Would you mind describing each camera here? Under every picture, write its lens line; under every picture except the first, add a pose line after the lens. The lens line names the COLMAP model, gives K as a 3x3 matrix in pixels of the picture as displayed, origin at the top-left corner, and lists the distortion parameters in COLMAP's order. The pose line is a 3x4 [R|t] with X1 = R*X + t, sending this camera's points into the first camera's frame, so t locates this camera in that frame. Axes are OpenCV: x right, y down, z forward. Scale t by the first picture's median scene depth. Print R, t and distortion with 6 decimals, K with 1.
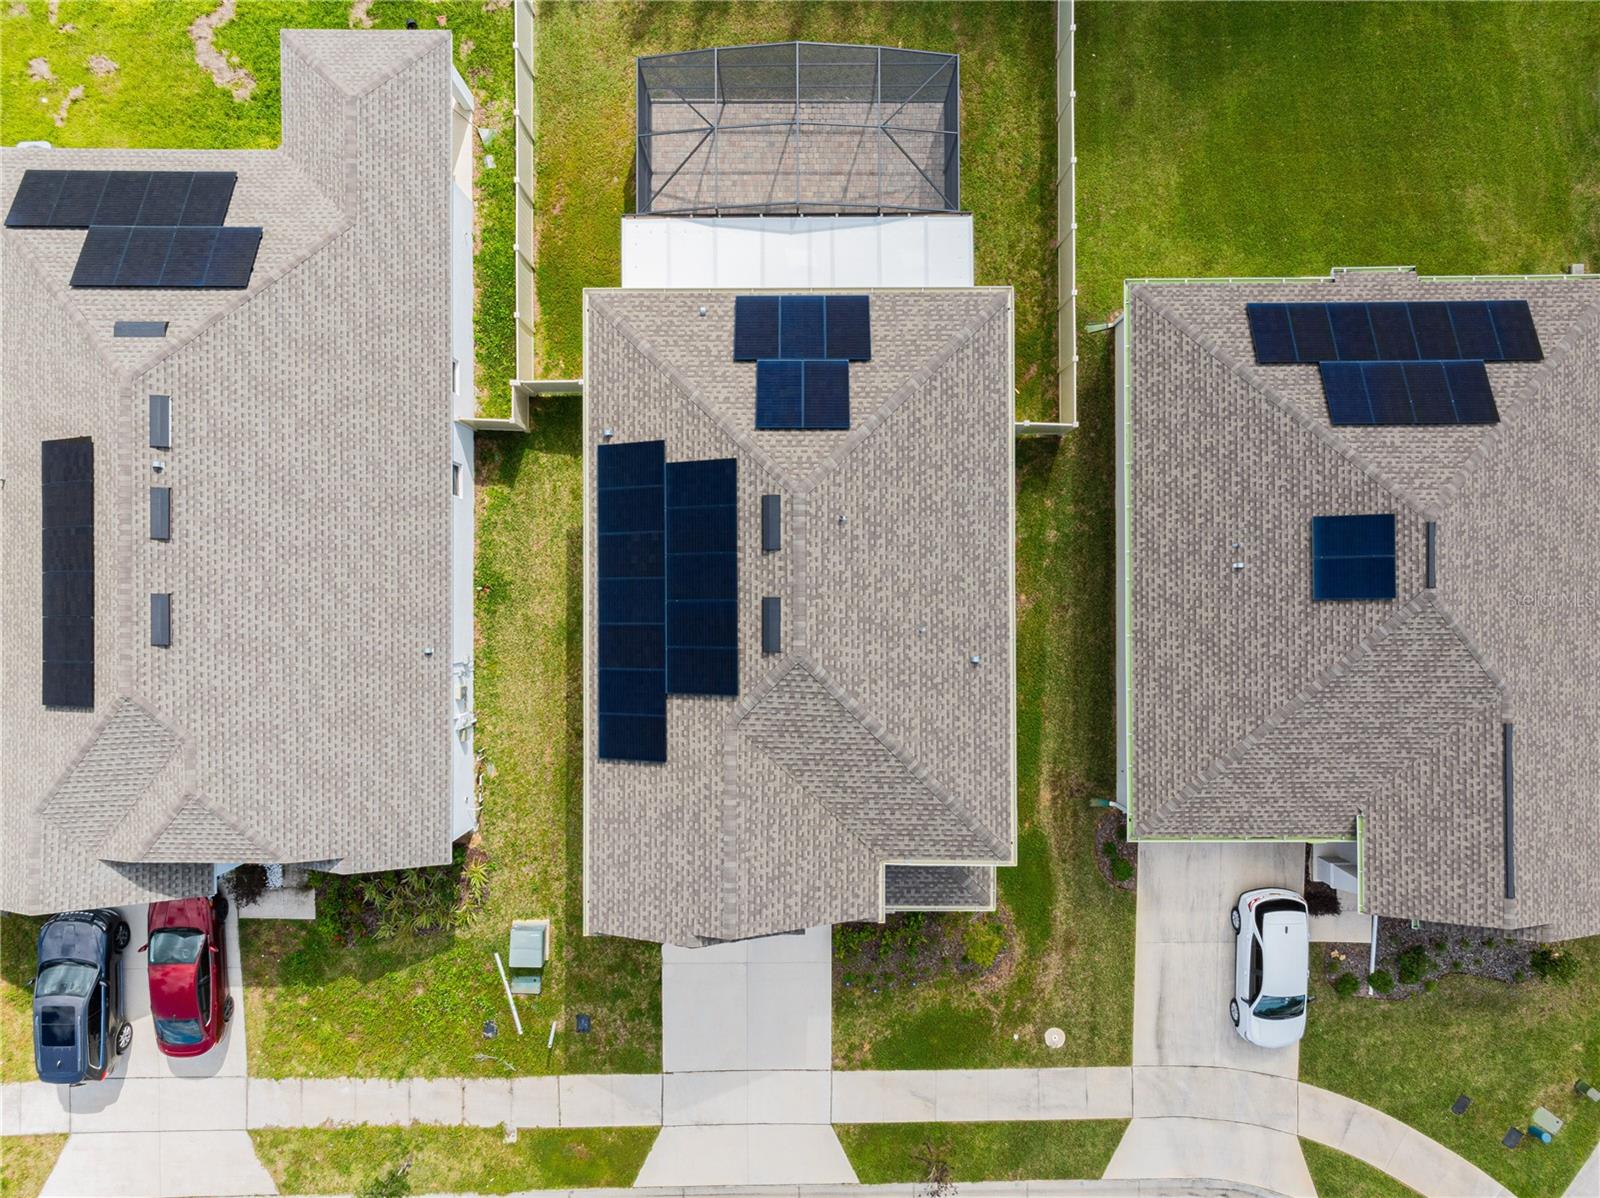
lens RADIAL K [[1123.6, 0, 804.2], [0, 1123.6, 602.7], [0, 0, 1]] dist [-0.001951, 0.013456]
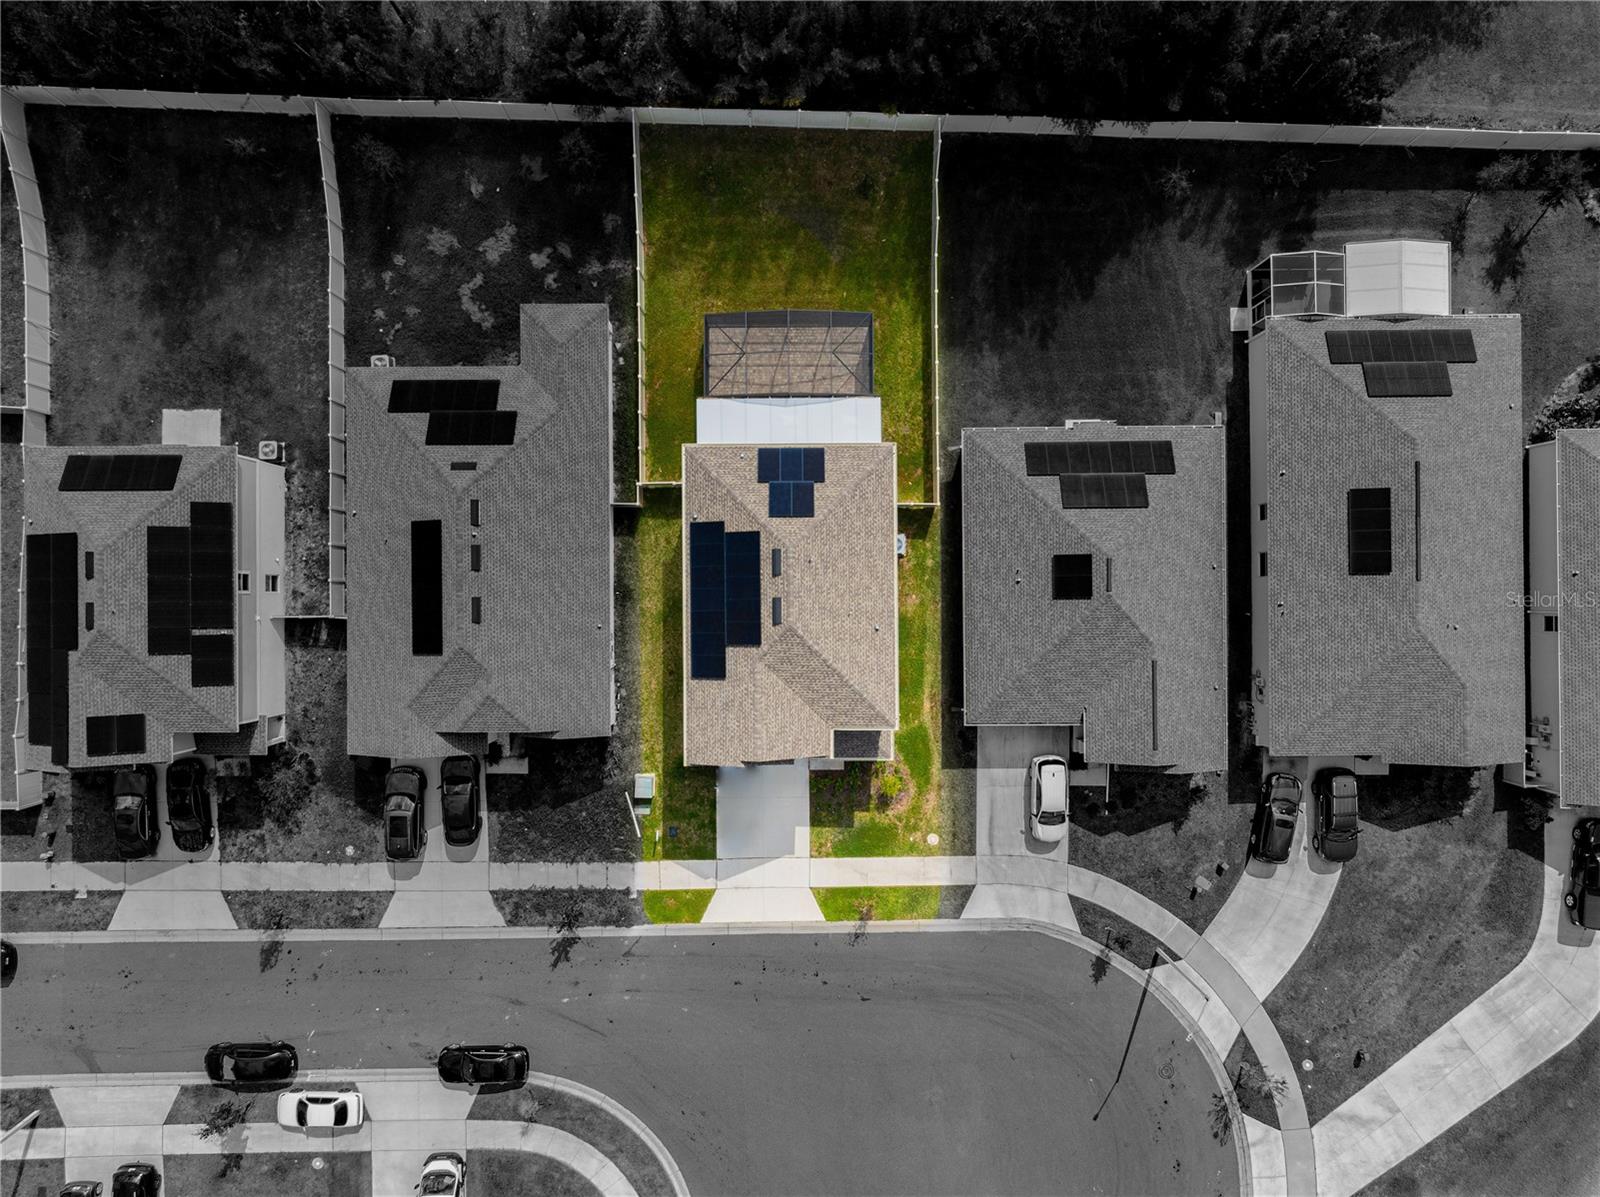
lens RADIAL K [[1123.6, 0, 833.6], [0, 1123.6, 597.2], [0, 0, 1]] dist [-0.001951, 0.013456]
pose [[0.999526, -0.004340, 0.030487, 0.009681], [0.004461, 0.999982, -0.003895, 0.002391], [-0.030470, 0.004029, 0.999528, -0.854347]]
